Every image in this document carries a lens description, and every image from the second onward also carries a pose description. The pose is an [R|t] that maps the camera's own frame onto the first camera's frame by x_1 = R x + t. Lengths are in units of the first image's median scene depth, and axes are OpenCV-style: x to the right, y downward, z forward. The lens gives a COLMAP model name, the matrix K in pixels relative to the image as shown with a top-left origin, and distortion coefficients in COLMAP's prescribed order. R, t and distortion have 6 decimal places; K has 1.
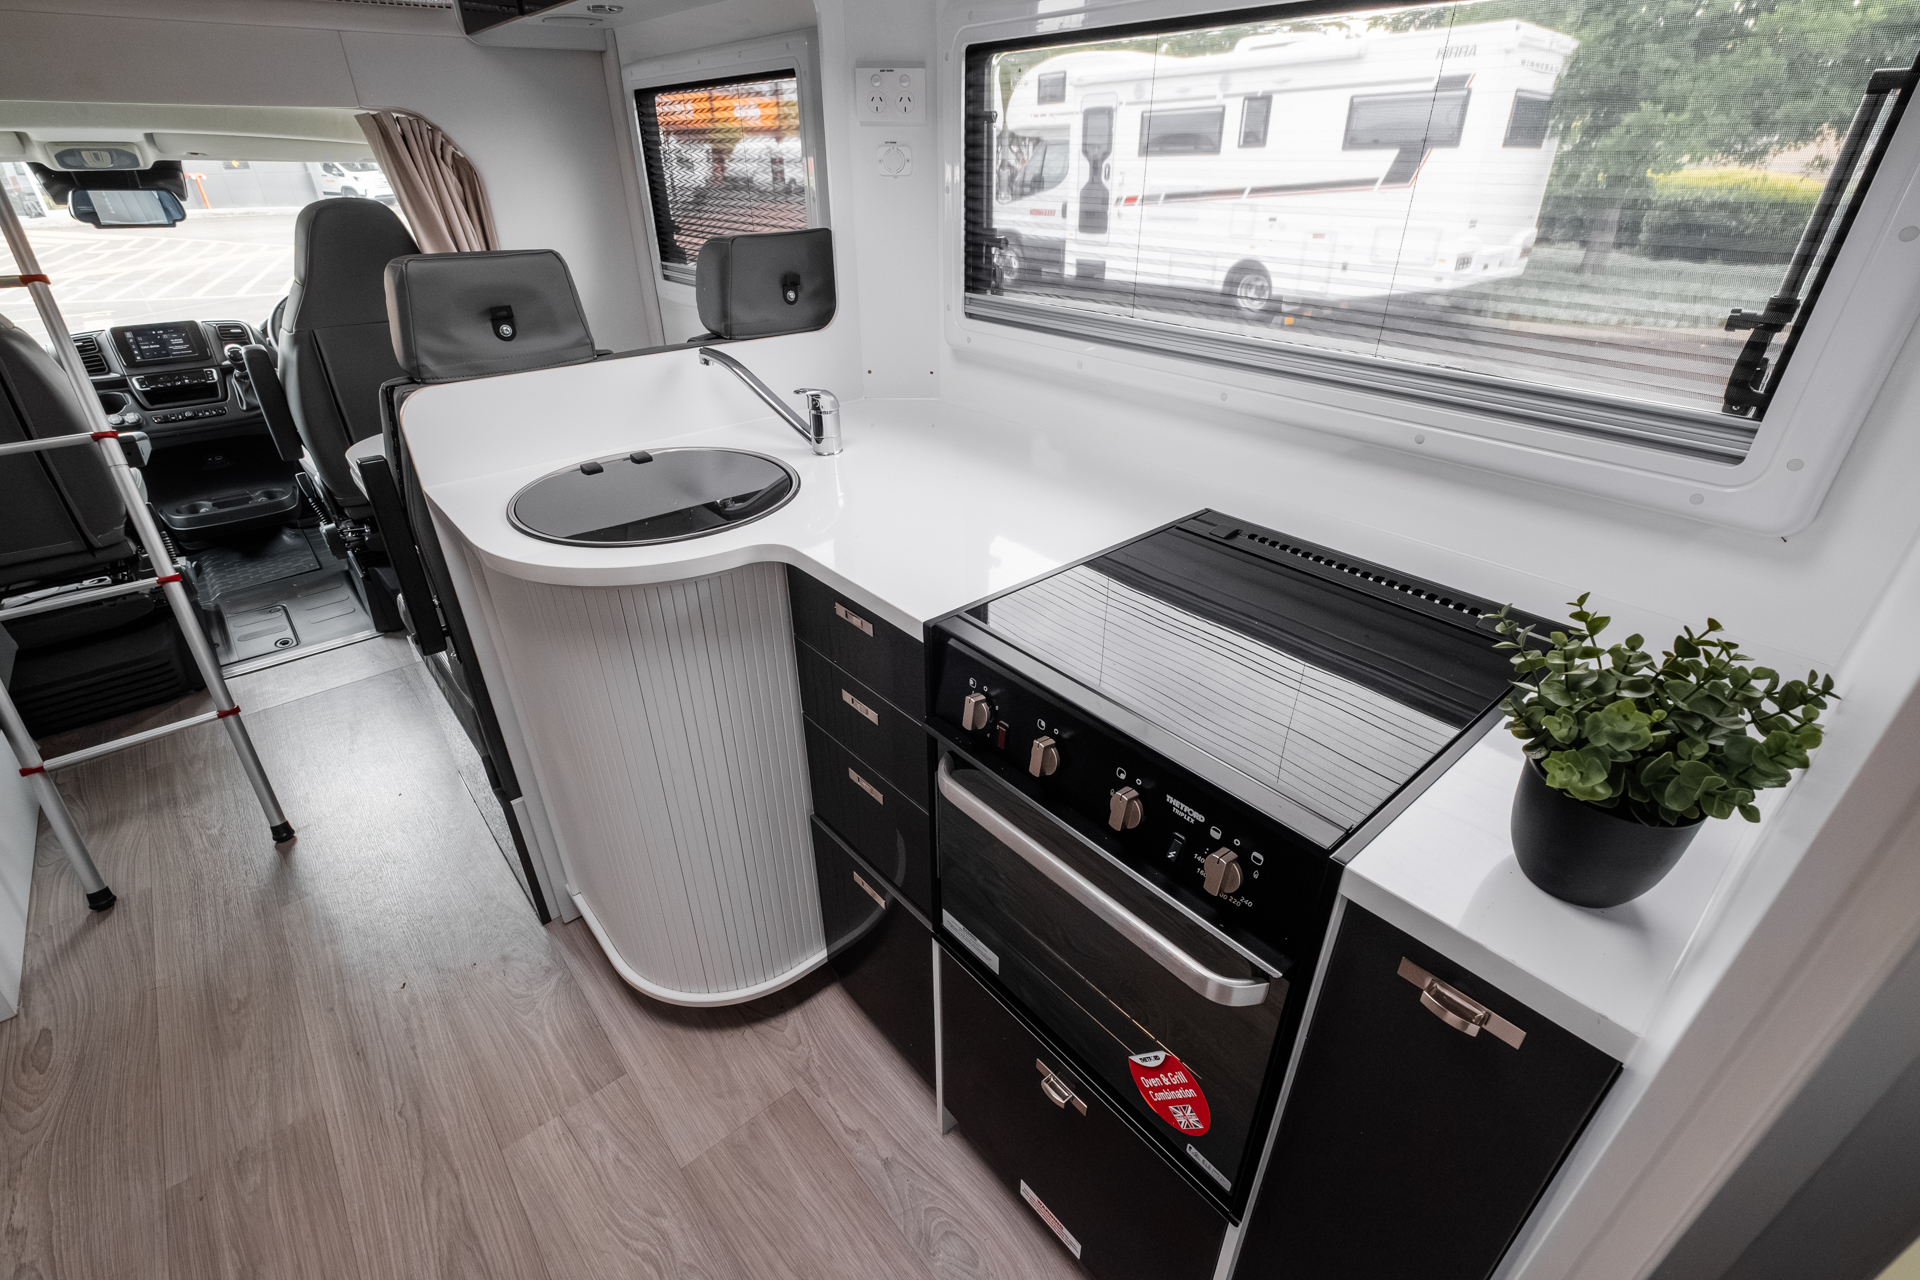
lens RADIAL K [[839.1, 0, 940.0], [0, 839.1, 632.4], [0, 0, 1]] dist [-0.005231, 0.000098]
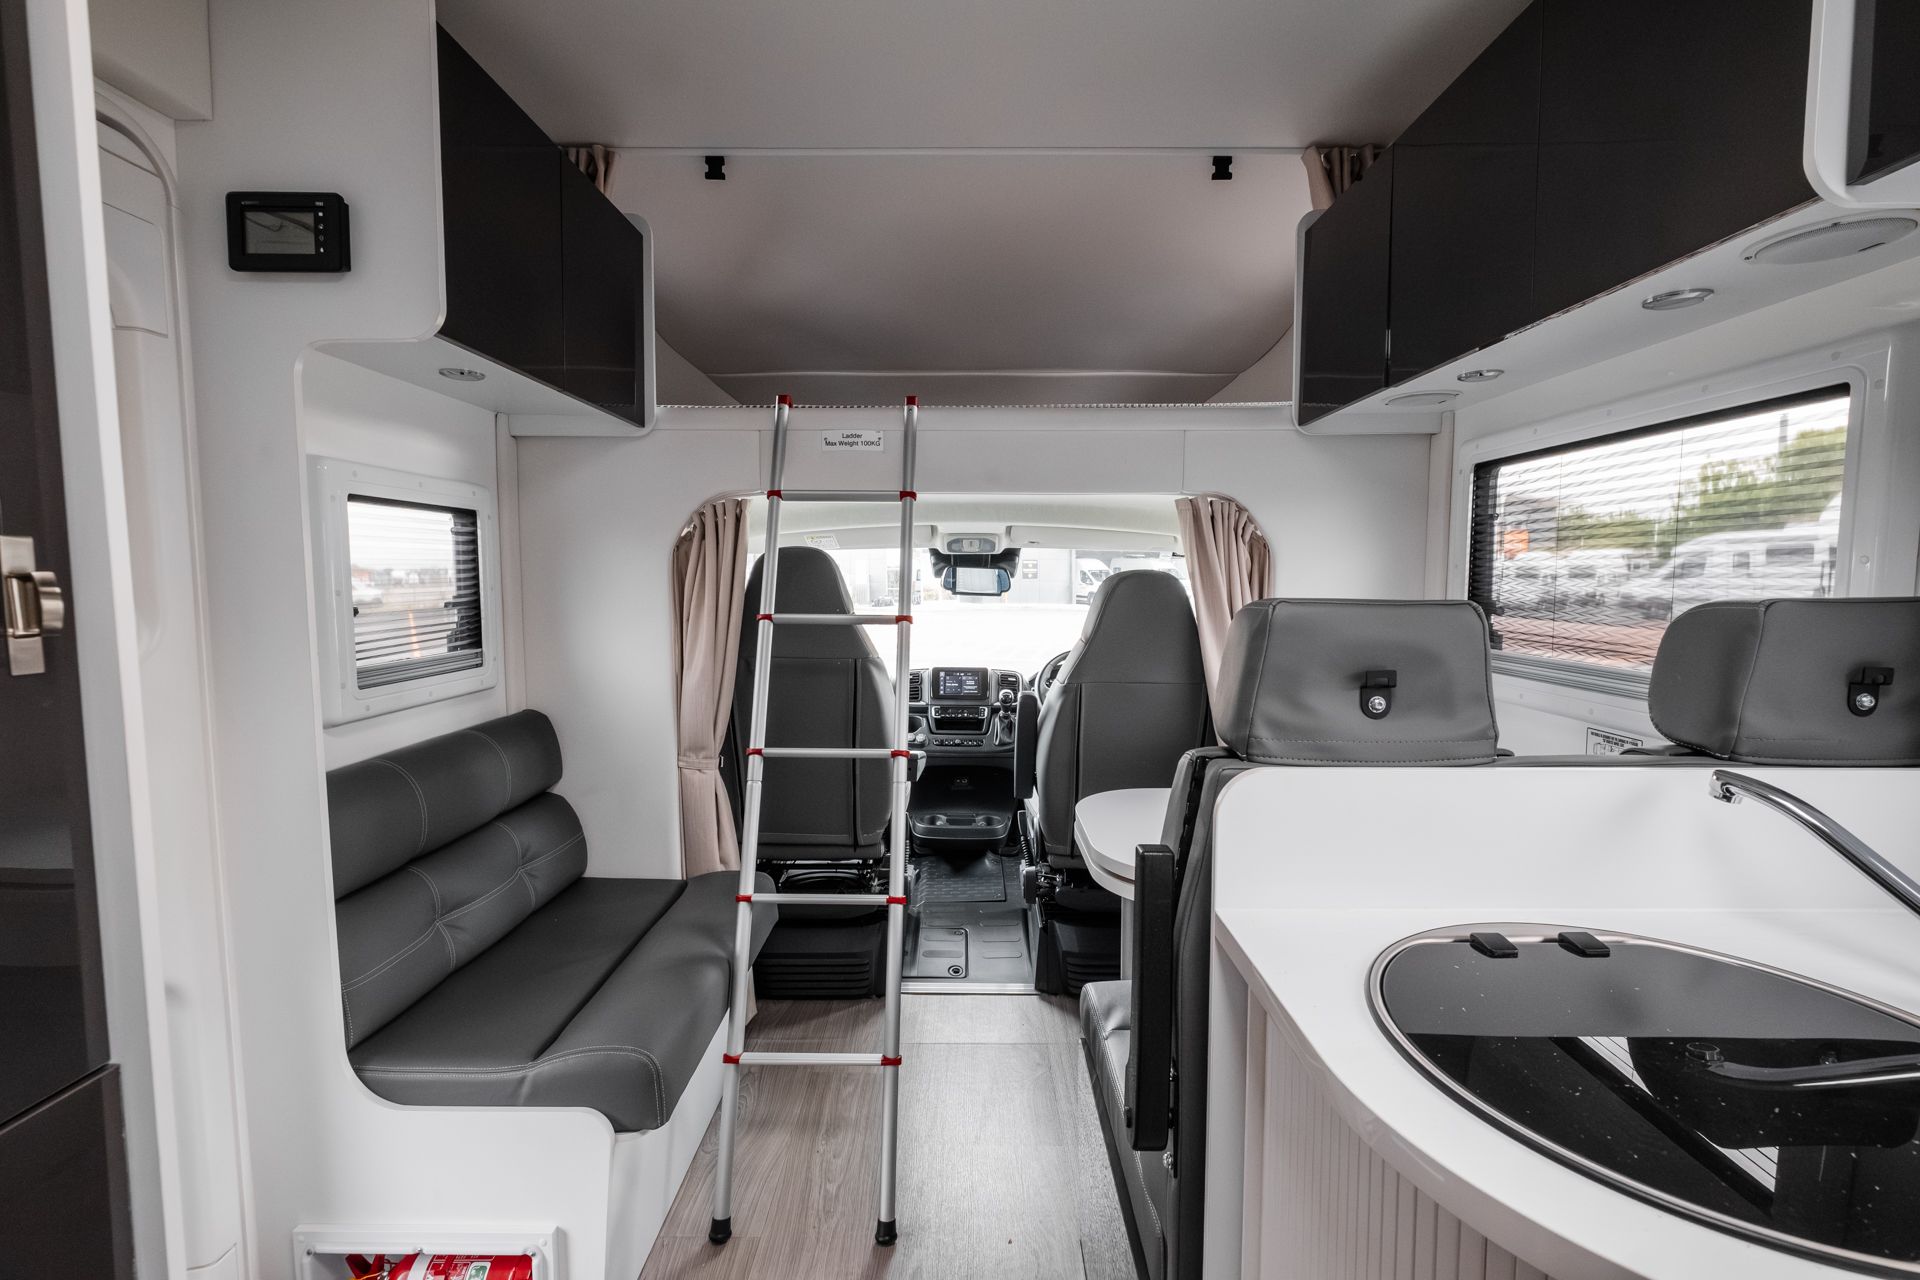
lens RADIAL K [[839.1, 0, 957.2], [0, 839.1, 636.6], [0, 0, 1]] dist [-0.005231, 0.000098]
pose [[0.750359, 0.052939, -0.658908, -0.171204], [-0.328201, 0.895086, -0.301838, -0.048623], [0.573800, 0.442741, 0.689010, 0.163016]]
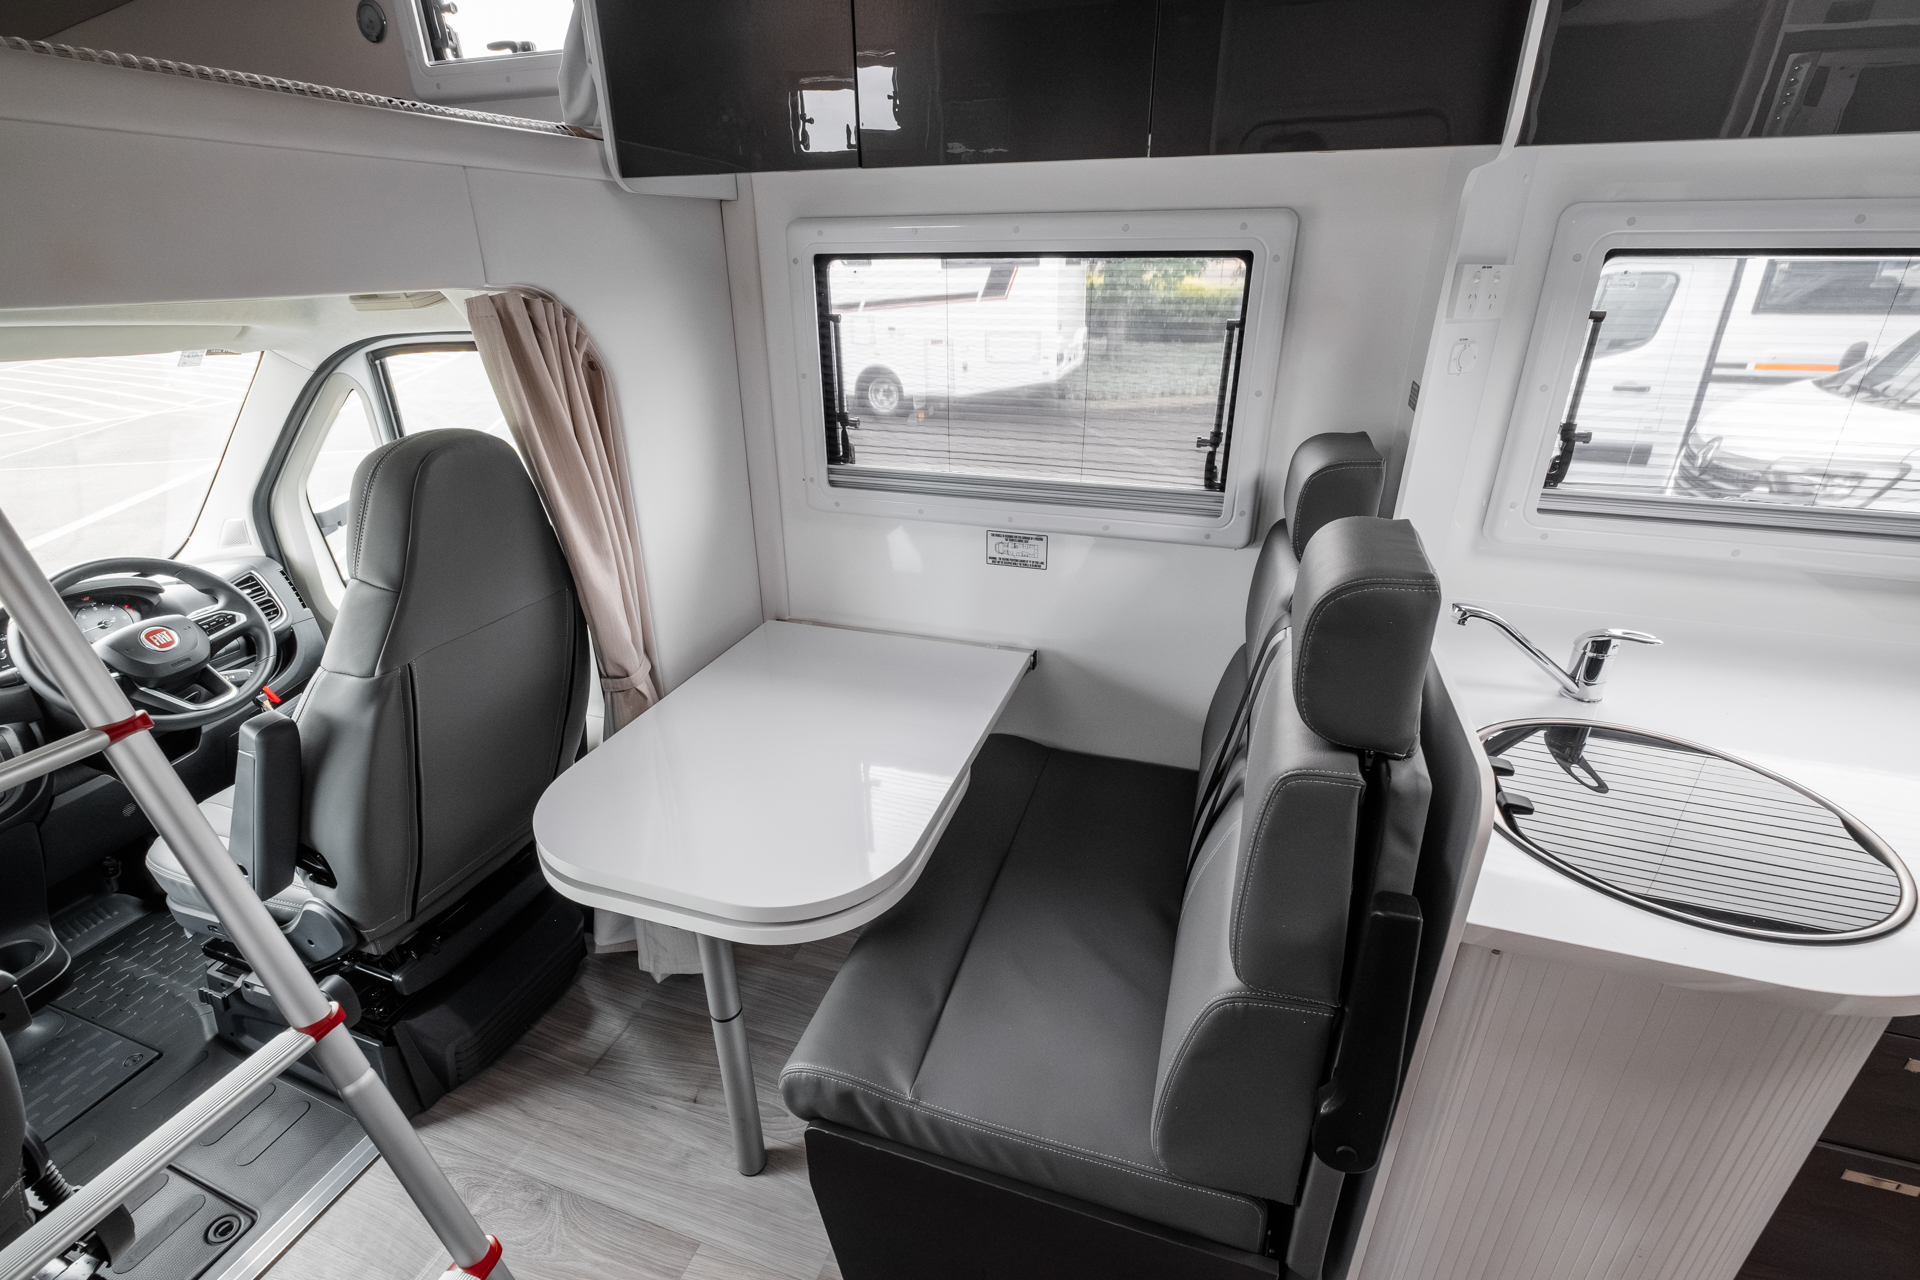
lens RADIAL K [[856.2, 0, 969.5], [0, 856.2, 634.3], [0, 0, 1]] dist [-0.012655, 0.000427]
pose [[0.862735, -0.205456, 0.462035, -0.610453], [0.255783, 0.965529, -0.048263, -0.227924], [-0.436192, 0.159819, 0.885548, 0.292923]]
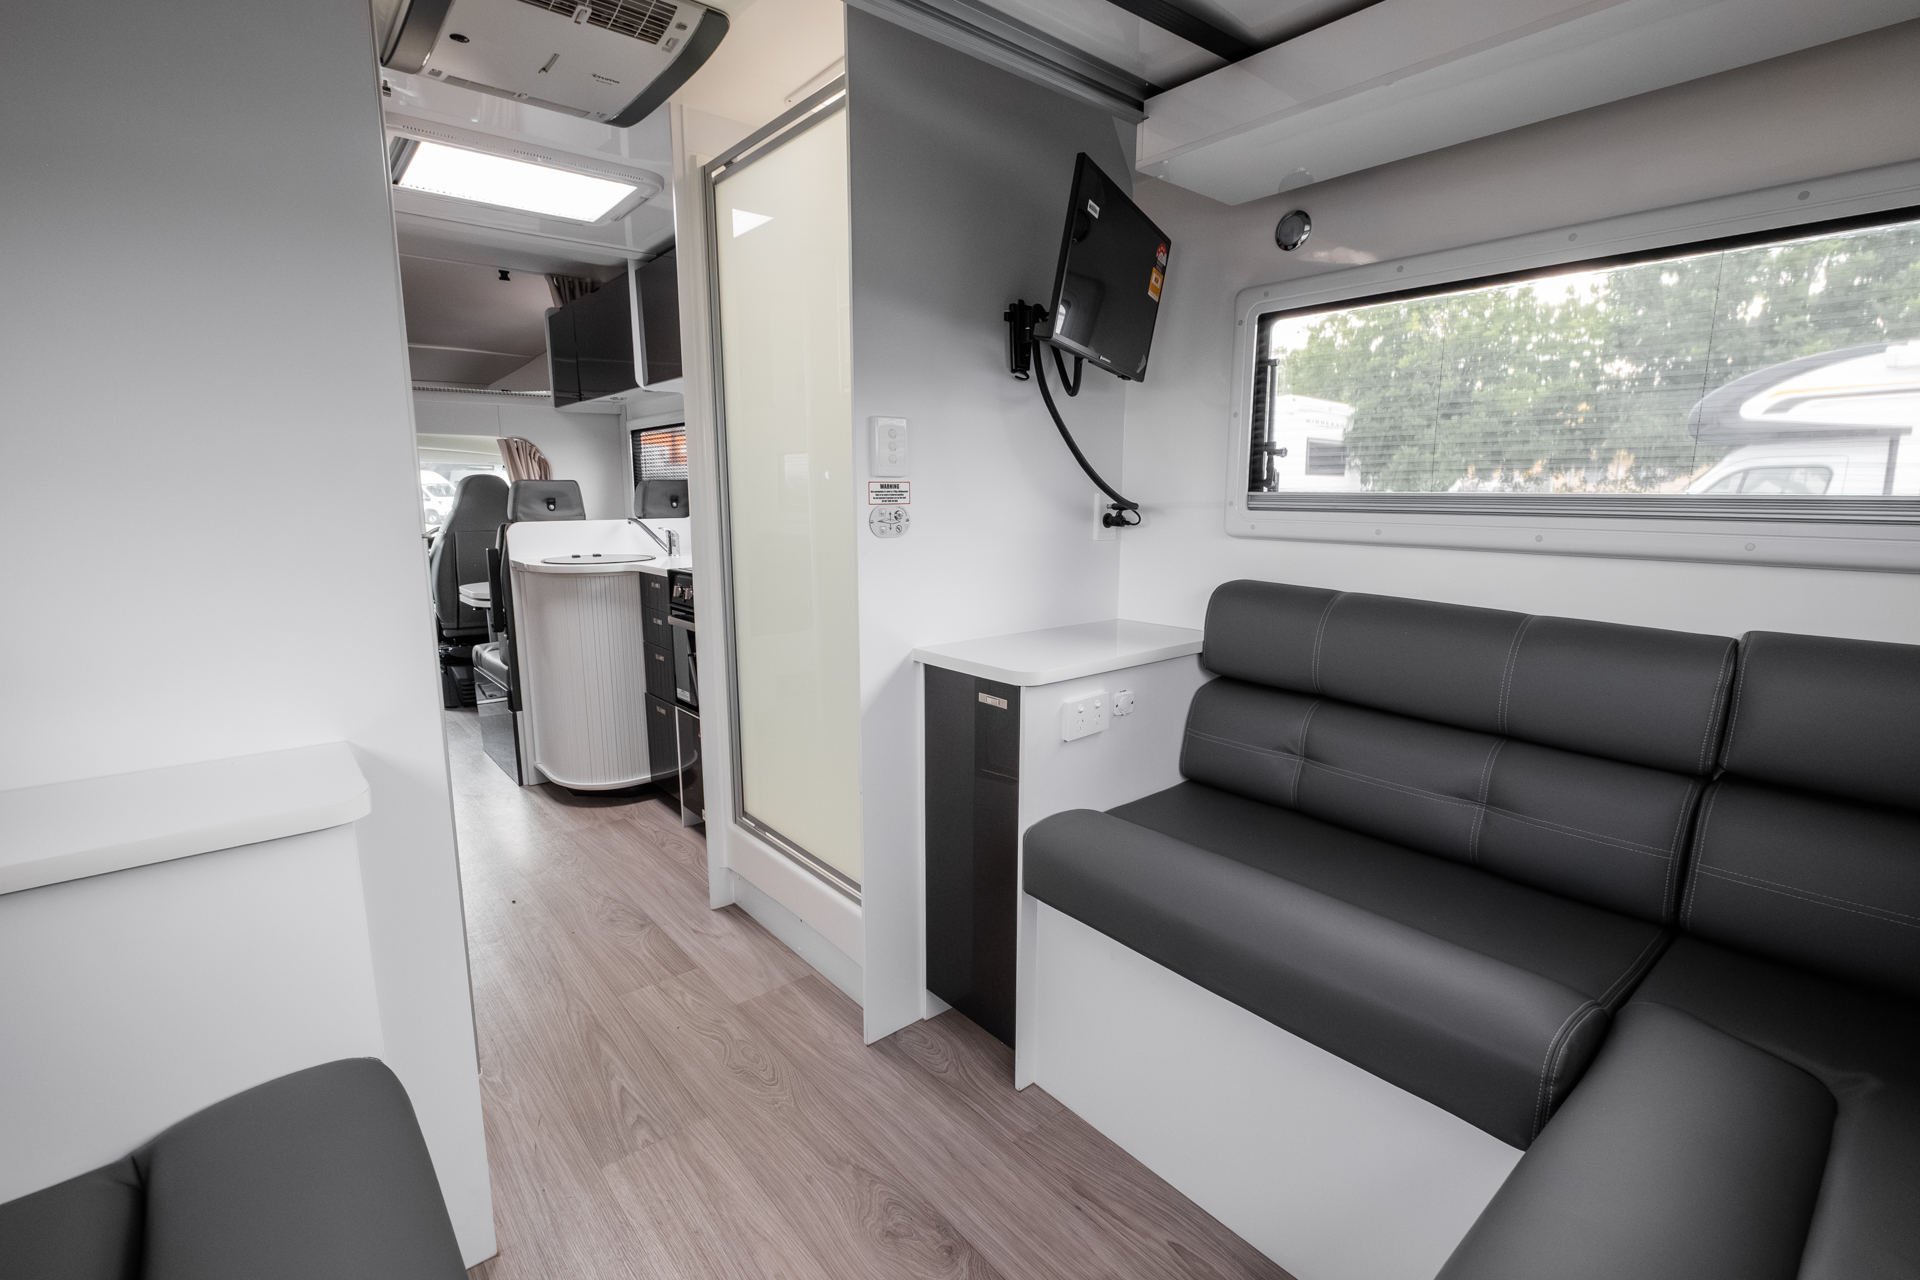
lens RADIAL K [[839.1, 0, 986.5], [0, 839.1, 627.7], [0, 0, 1]] dist [-0.005231, 0.000098]
pose [[0.999687, -0.000266, 0.024998, 0.411731], [0.008907, 0.938108, -0.346229, 0.483199], [-0.023358, 0.346343, 0.937817, -0.718618]]
